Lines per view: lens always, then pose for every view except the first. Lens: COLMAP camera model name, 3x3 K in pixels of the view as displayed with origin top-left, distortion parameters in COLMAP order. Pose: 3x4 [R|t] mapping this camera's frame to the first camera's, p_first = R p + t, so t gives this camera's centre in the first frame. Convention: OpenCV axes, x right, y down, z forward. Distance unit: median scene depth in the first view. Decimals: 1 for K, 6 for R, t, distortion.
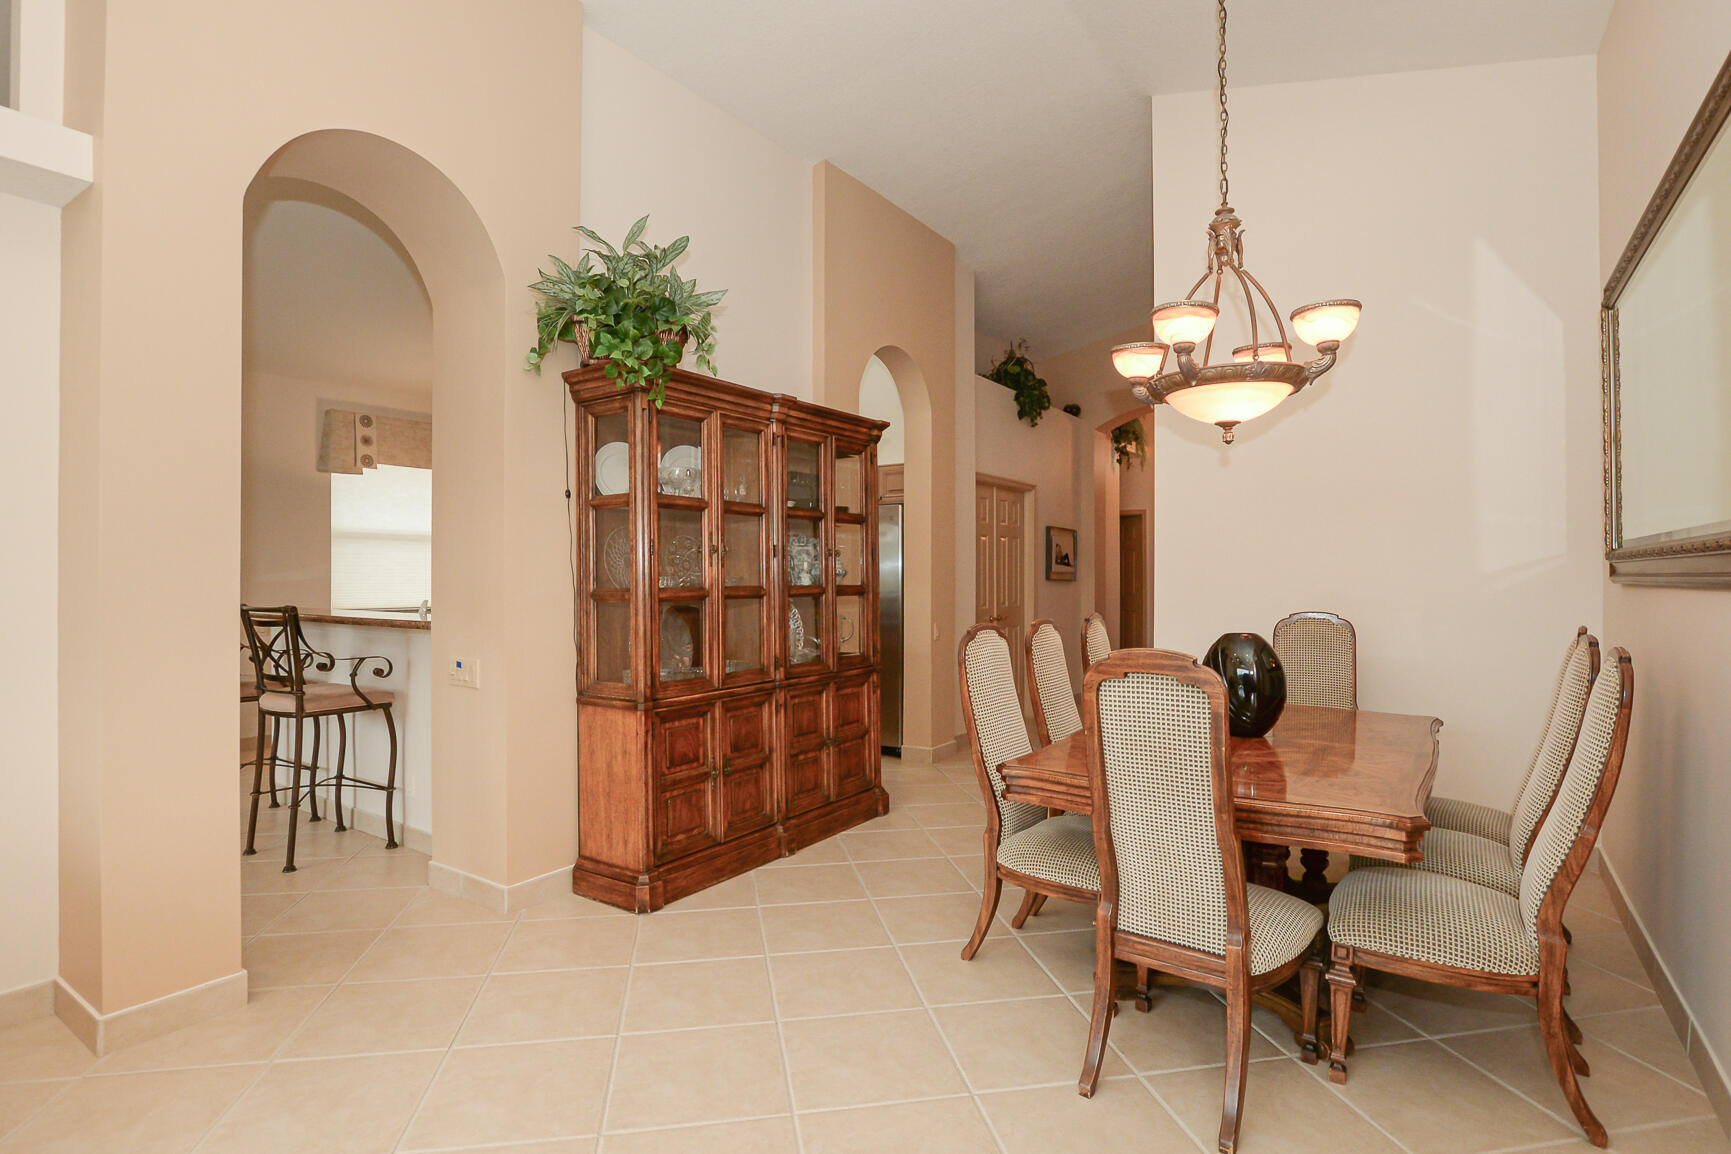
lens RADIAL K [[863.6, 0, 860.9], [0, 863.6, 567.5], [0, 0, 1]] dist [-0.028470, 0.003300]
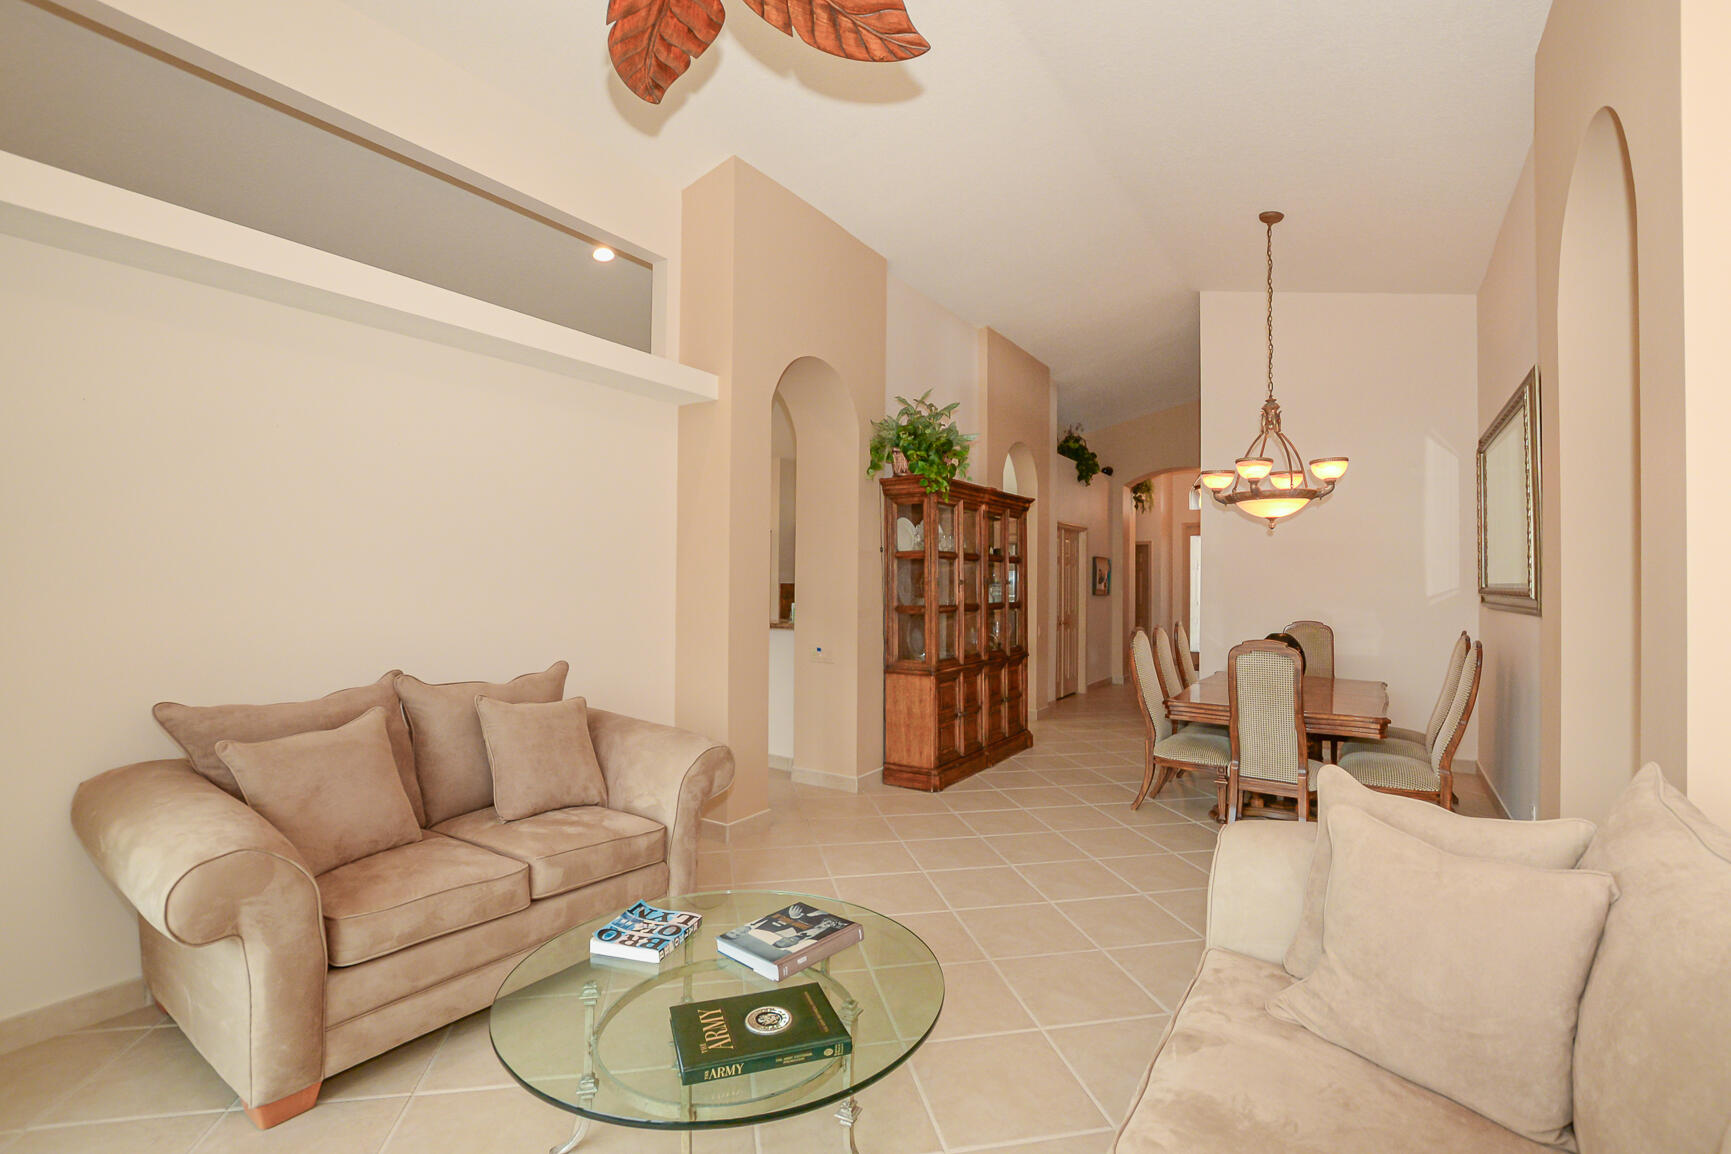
lens RADIAL K [[772.5, 0, 846.7], [0, 772.5, 566.9], [0, 0, 1]] dist [-0.033933, 0.004774]
pose [[0.999961, 0.007810, 0.004203, -0.426202], [-0.007771, 0.999926, -0.009311, -0.037437], [-0.004275, 0.009278, 0.999948, -0.545450]]
